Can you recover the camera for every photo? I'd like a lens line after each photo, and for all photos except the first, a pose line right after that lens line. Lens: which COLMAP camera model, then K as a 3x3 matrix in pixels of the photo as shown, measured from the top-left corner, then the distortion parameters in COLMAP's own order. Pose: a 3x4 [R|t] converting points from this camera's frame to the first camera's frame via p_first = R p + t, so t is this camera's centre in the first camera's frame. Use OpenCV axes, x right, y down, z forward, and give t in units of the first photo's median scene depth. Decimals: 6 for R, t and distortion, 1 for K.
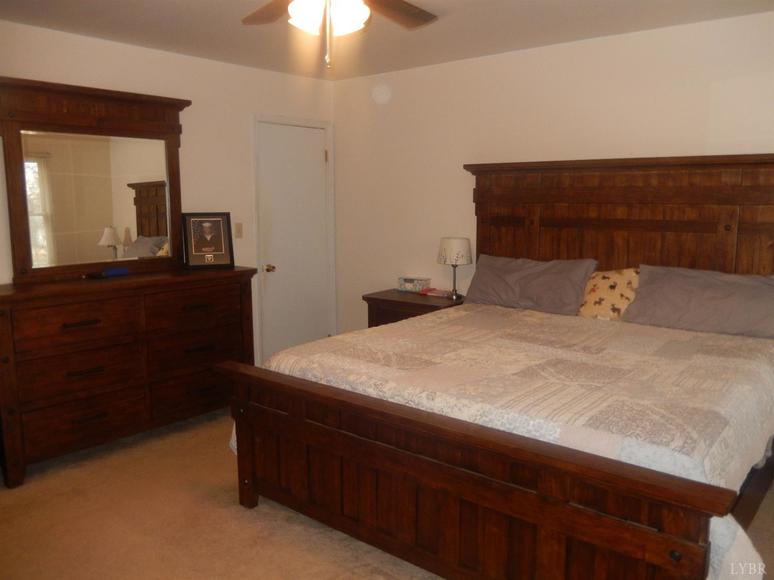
lens RADIAL K [[643.7, 0, 387.0], [0, 643.7, 290.0], [0, 0, 1]] dist [-0.008945, -0.006905]
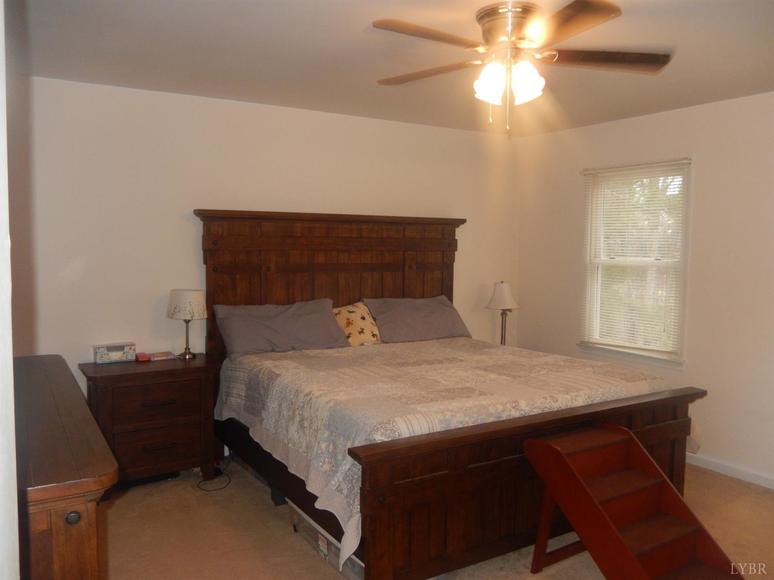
lens RADIAL K [[643.7, 0, 386.0], [0, 643.7, 289.8], [0, 0, 1]] dist [-0.008945, -0.006905]
pose [[0.328750, -0.060820, 0.942457, -0.718419], [0.130488, 0.991278, 0.018453, -0.068915], [-0.935359, 0.116913, 0.333819, 0.496815]]
